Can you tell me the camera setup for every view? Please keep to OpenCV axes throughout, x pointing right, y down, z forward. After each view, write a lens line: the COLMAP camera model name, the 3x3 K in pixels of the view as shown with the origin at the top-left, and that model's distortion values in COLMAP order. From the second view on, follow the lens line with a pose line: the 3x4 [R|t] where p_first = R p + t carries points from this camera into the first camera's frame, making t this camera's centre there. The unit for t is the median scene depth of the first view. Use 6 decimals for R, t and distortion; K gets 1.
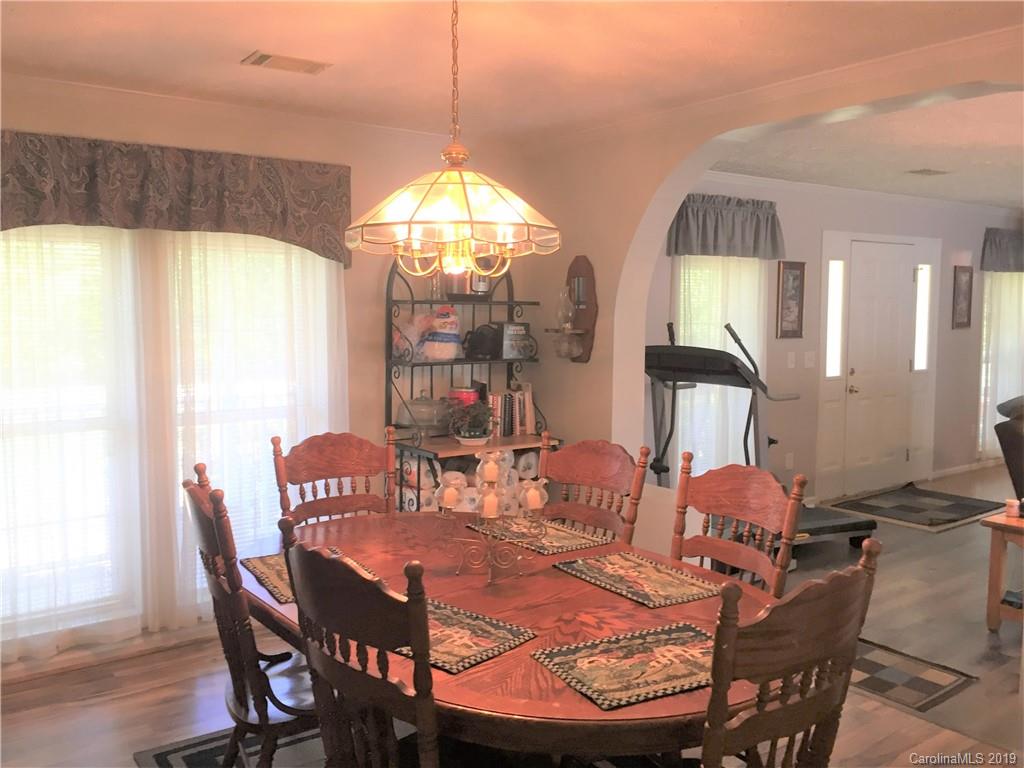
lens RADIAL K [[882.1, 0, 512.0], [0, 882.1, 386.6], [0, 0, 1]] dist [0.064281, -0.076571]
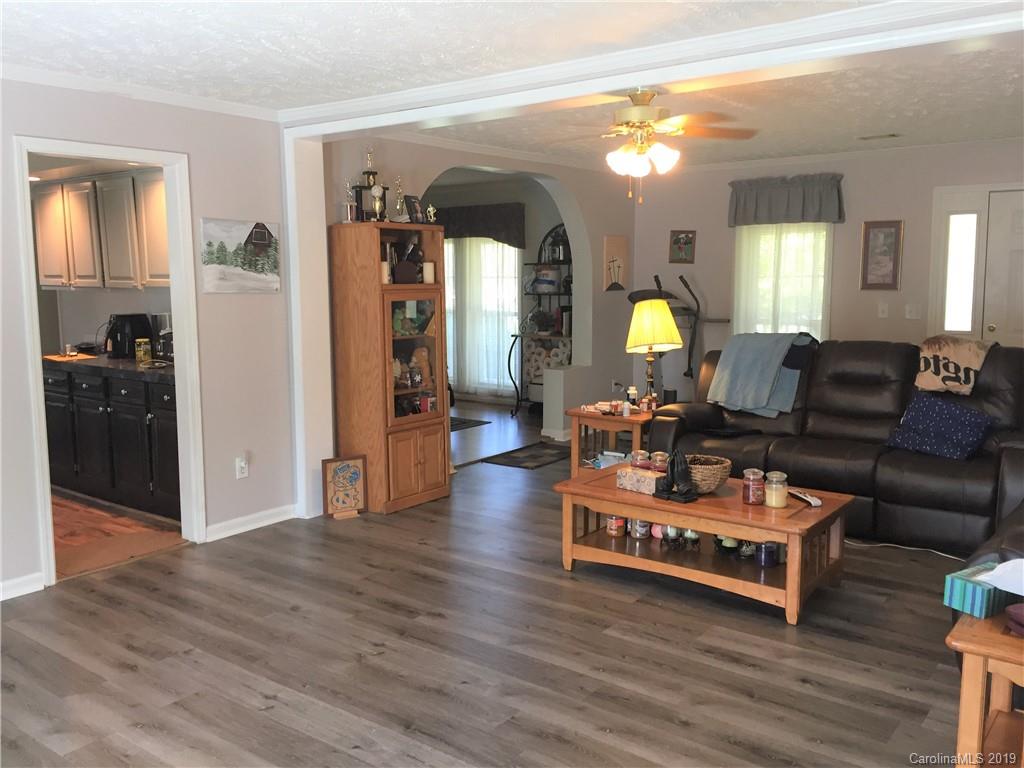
lens RADIAL K [[882.1, 0, 505.5], [0, 882.1, 387.5], [0, 0, 1]] dist [0.064281, -0.076571]
pose [[0.272320, 0.123156, -0.954293, 1.256106], [-0.080667, 0.991206, 0.104901, -0.013156], [0.958819, 0.048413, 0.279860, 0.242448]]
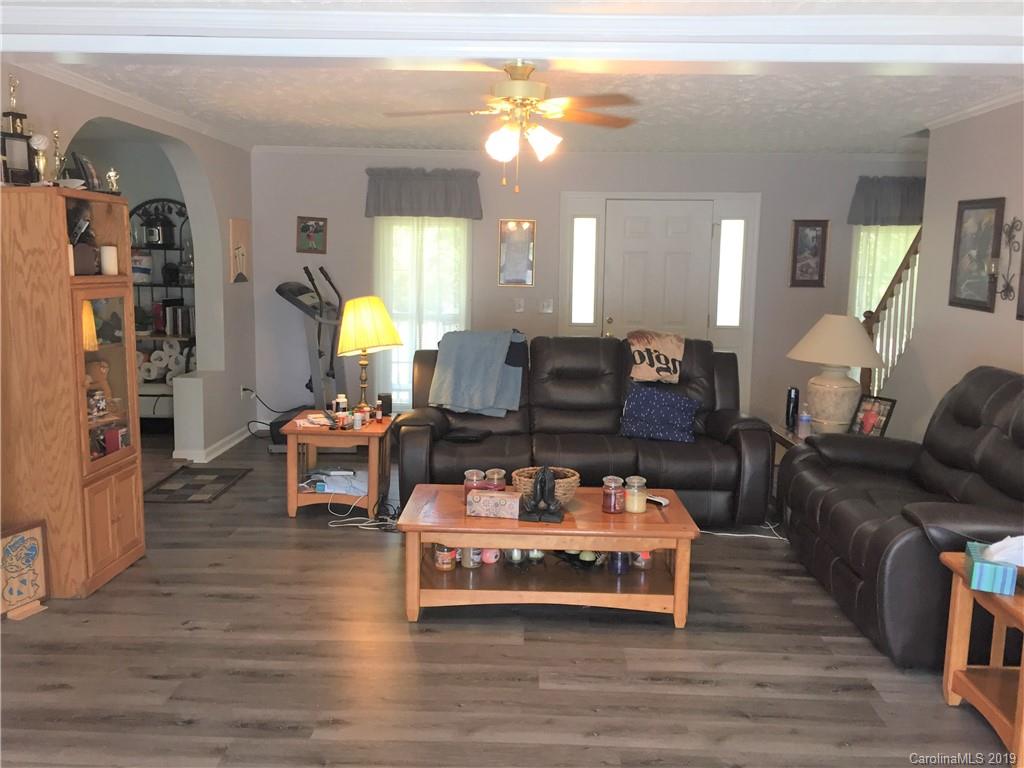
lens RADIAL K [[882.1, 0, 514.5], [0, 882.1, 385.3], [0, 0, 1]] dist [0.064281, -0.076571]
pose [[0.789466, 0.098658, -0.605814, 1.021838], [-0.072435, 0.995076, 0.067656, -0.002478], [0.609505, -0.009530, 0.792725, 0.071802]]
